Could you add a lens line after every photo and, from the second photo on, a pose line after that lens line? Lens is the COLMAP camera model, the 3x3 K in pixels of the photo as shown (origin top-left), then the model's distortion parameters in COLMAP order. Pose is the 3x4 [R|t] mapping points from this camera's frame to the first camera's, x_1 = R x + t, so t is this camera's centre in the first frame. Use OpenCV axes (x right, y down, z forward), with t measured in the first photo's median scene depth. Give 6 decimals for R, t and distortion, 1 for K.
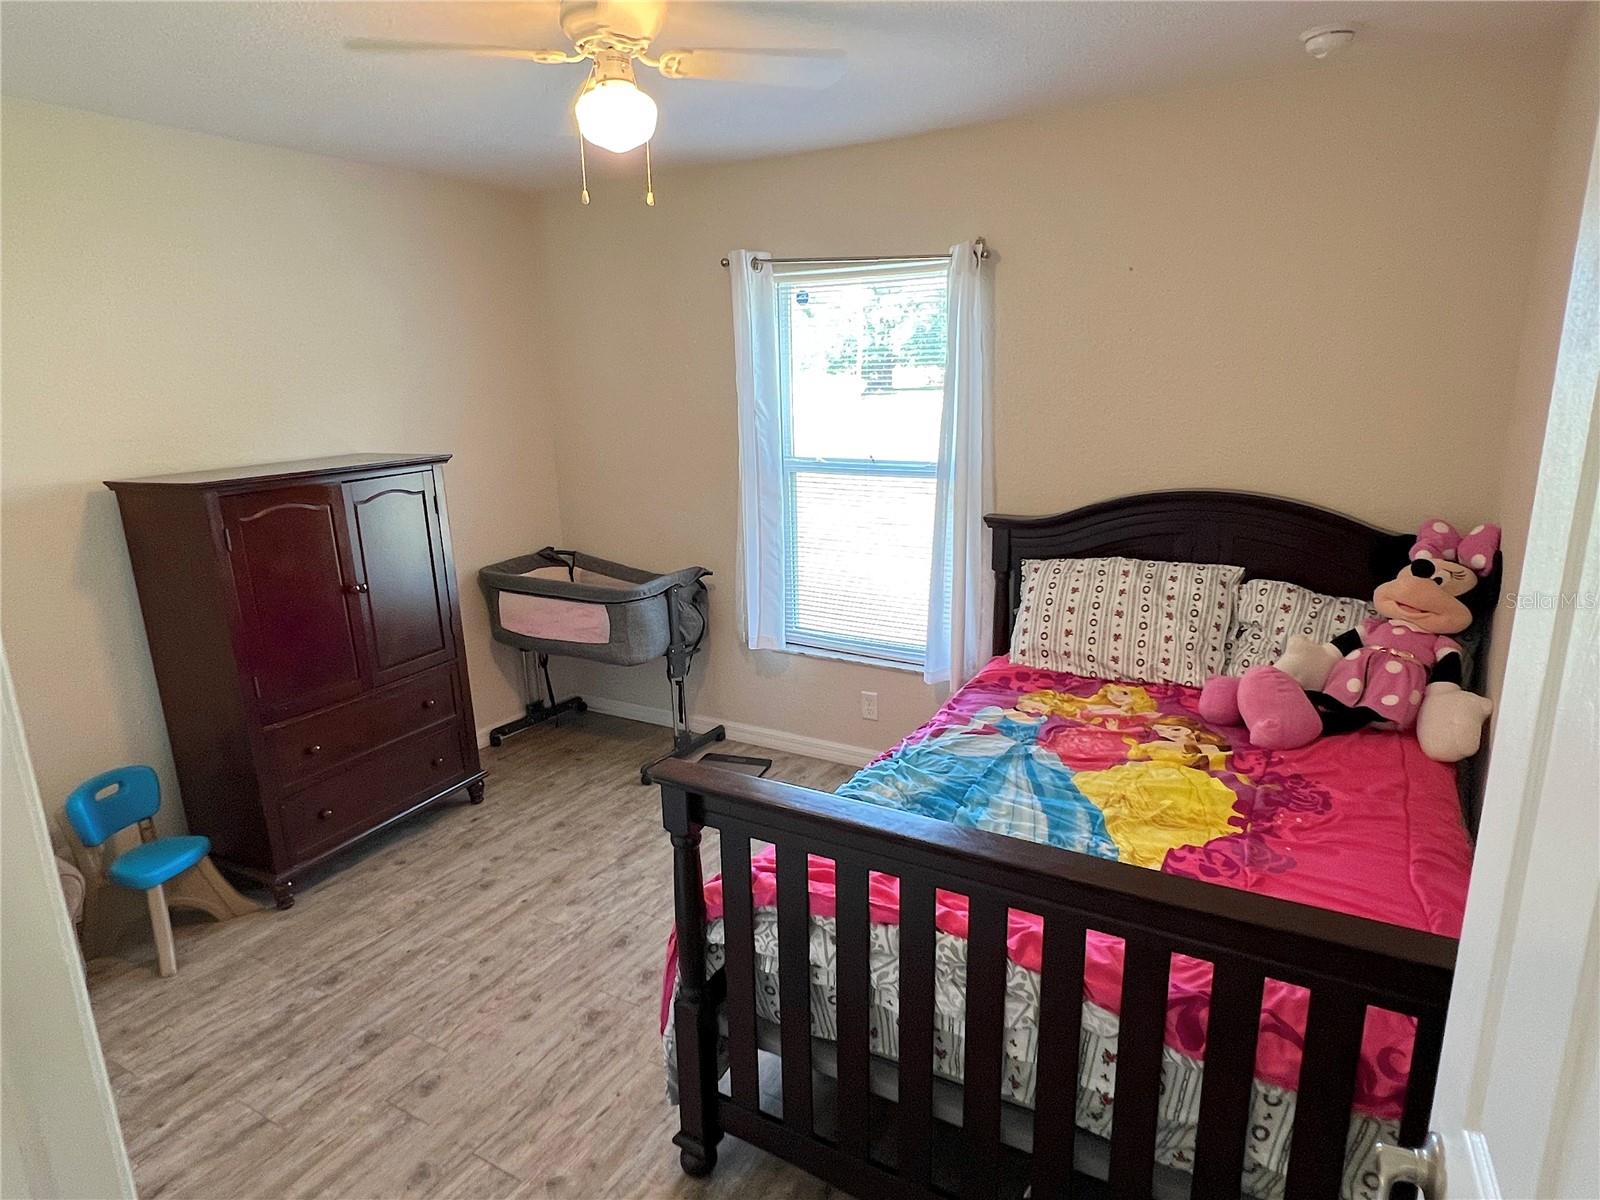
lens RADIAL K [[930.6, 0, 807.1], [0, 930.6, 598.8], [0, 0, 1]] dist [0.033762, -0.000539]
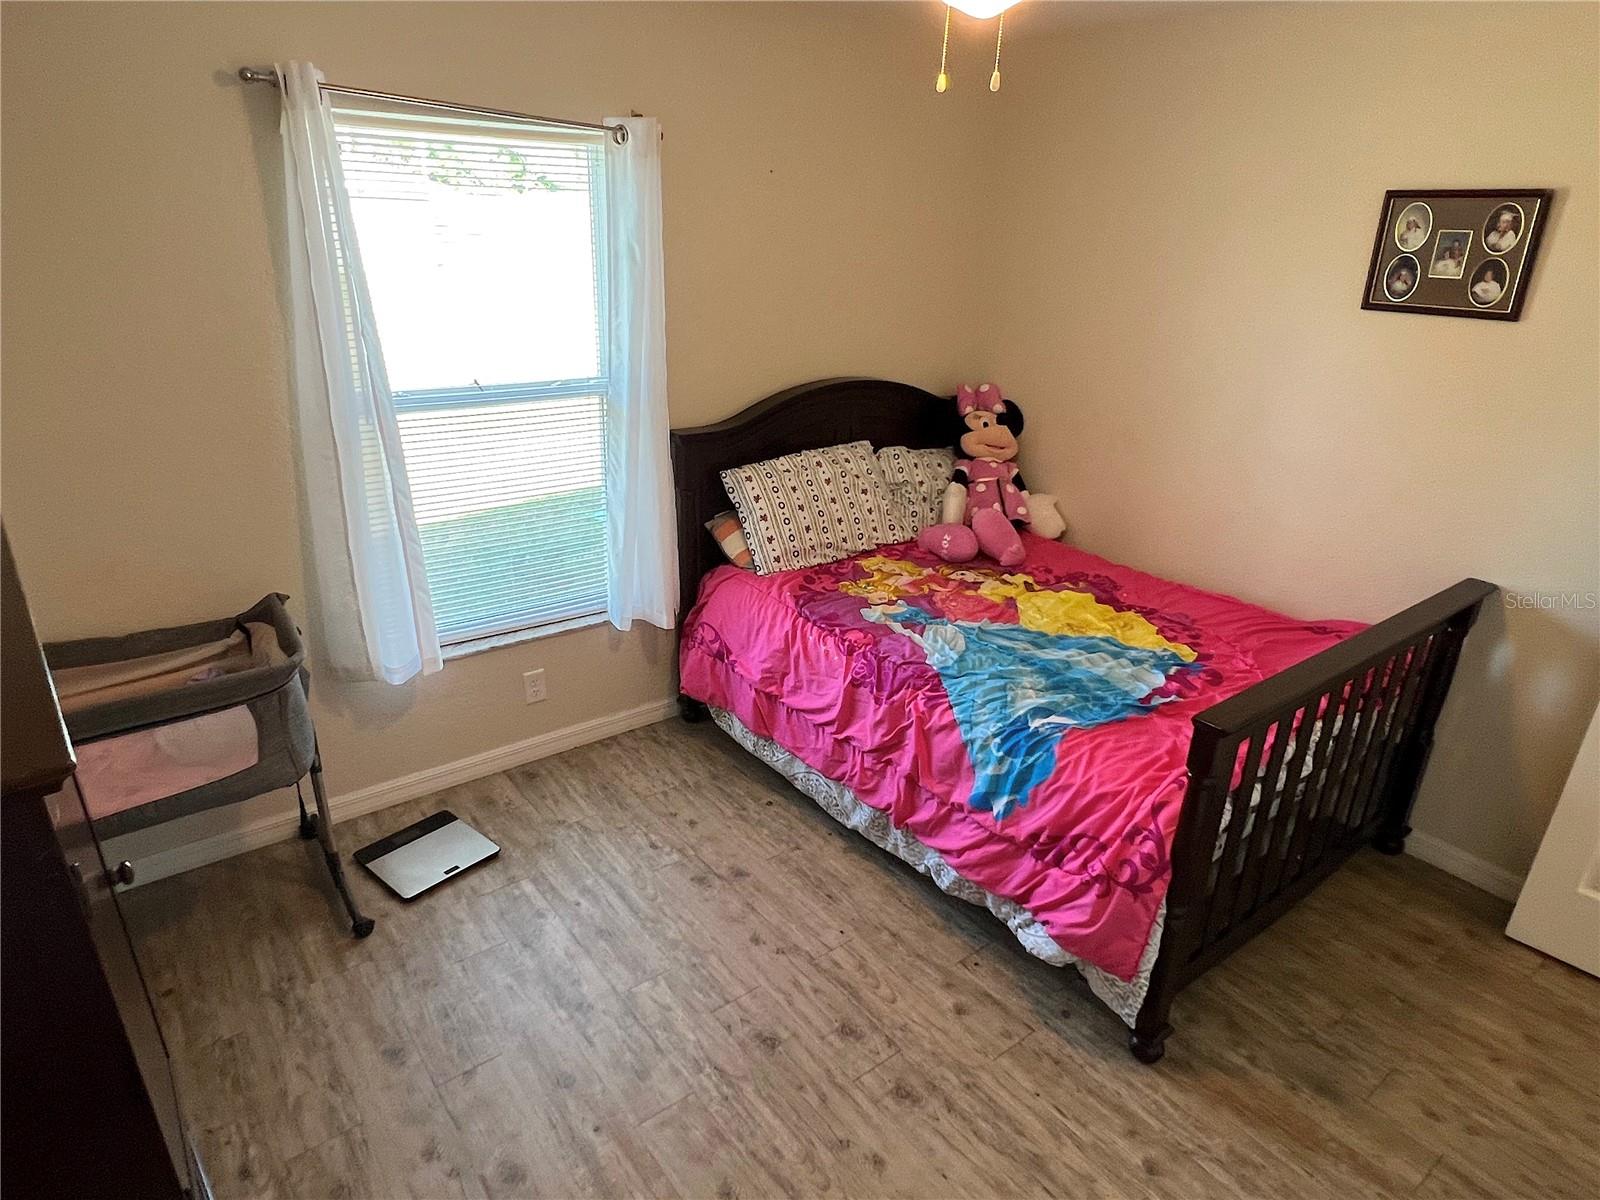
lens RADIAL K [[930.6, 0, 806.0], [0, 930.6, 608.2], [0, 0, 1]] dist [0.033762, -0.000539]
pose [[0.383285, -0.324896, 0.864602, -0.704273], [0.174227, 0.944718, 0.277765, -0.181979], [-0.907049, 0.044174, 0.418701, 0.581072]]
